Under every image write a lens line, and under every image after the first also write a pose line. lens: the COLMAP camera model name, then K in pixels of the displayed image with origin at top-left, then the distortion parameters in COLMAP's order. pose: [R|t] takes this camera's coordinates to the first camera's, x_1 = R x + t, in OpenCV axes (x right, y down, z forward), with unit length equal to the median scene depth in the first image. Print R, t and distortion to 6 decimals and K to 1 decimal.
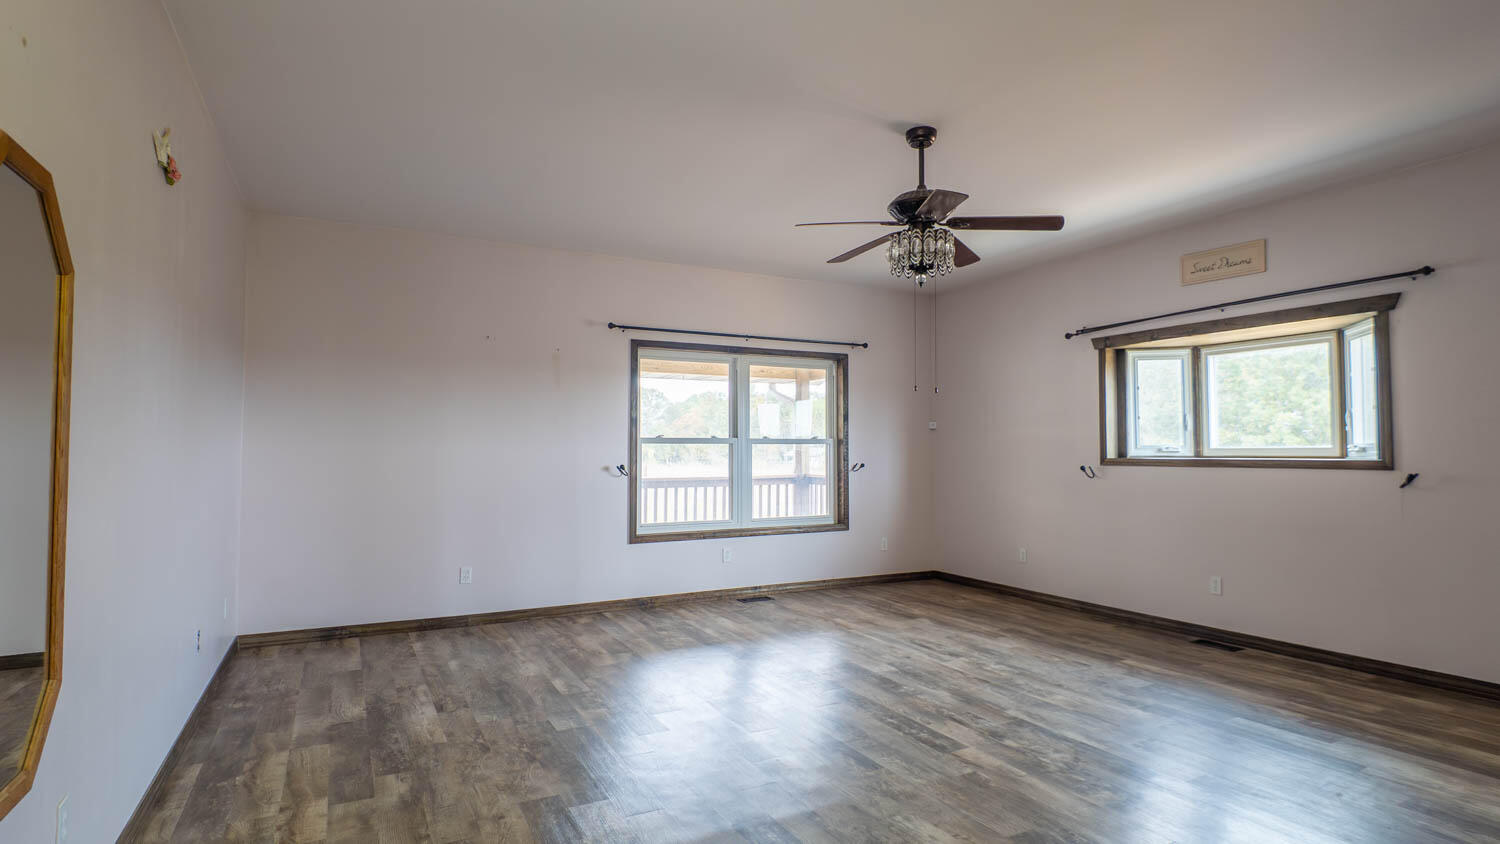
lens RADIAL K [[765.3, 0, 750.0], [0, 765.3, 422.0], [0, 0, 1]] dist [0.030586, -0.039522]
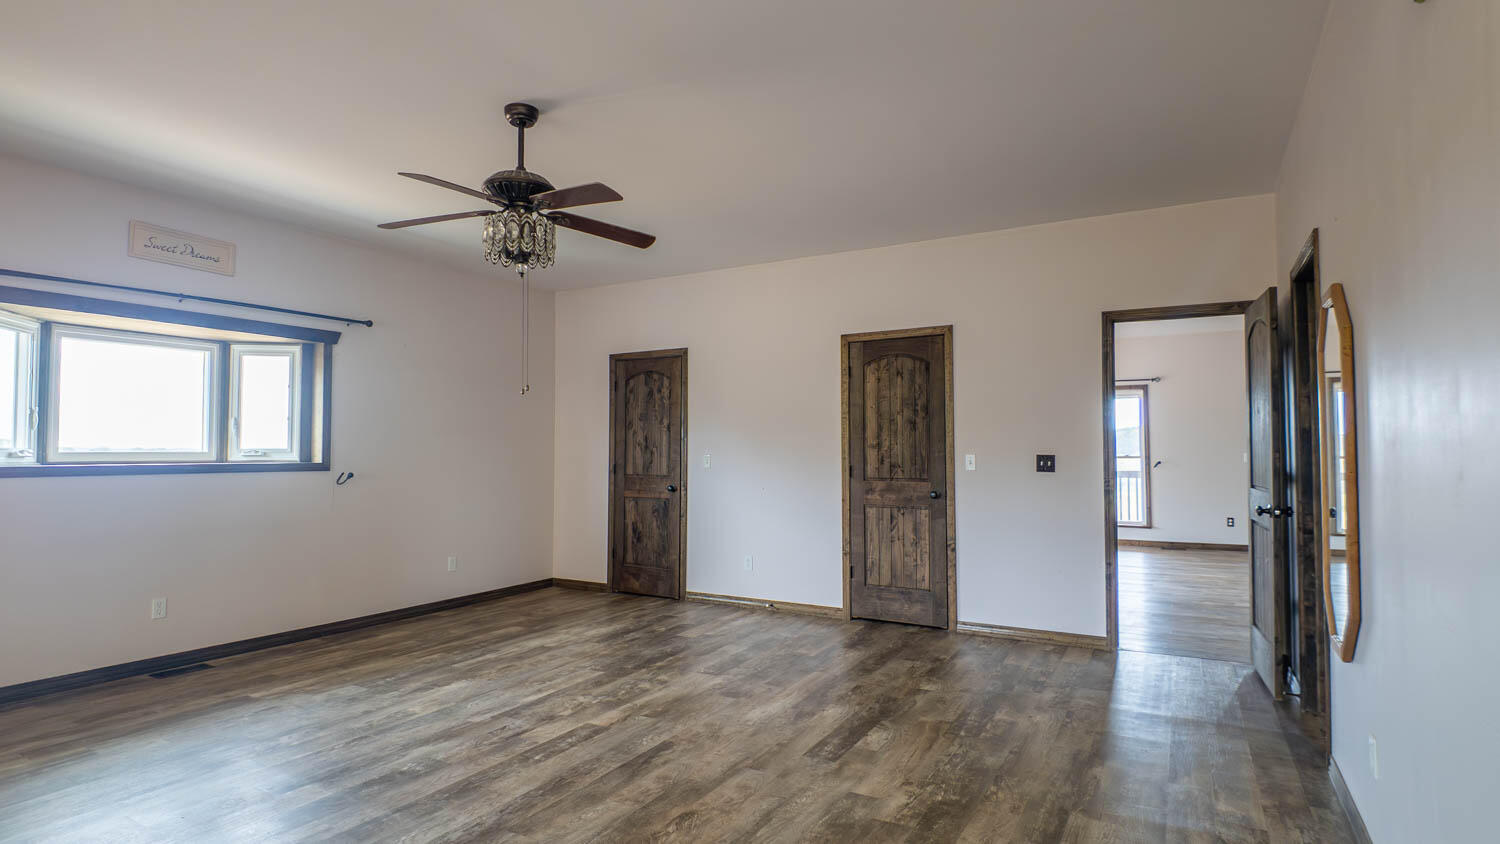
lens RADIAL K [[761.0, 0, 750.0], [0, 761.0, 422.0], [0, 0, 1]] dist [0.035899, -0.068223]
pose [[-0.535680, 0.039039, 0.843518, -0.677686], [-0.023551, 0.997851, -0.061138, 0.049990], [-0.844093, -0.052616, -0.533609, 1.235851]]
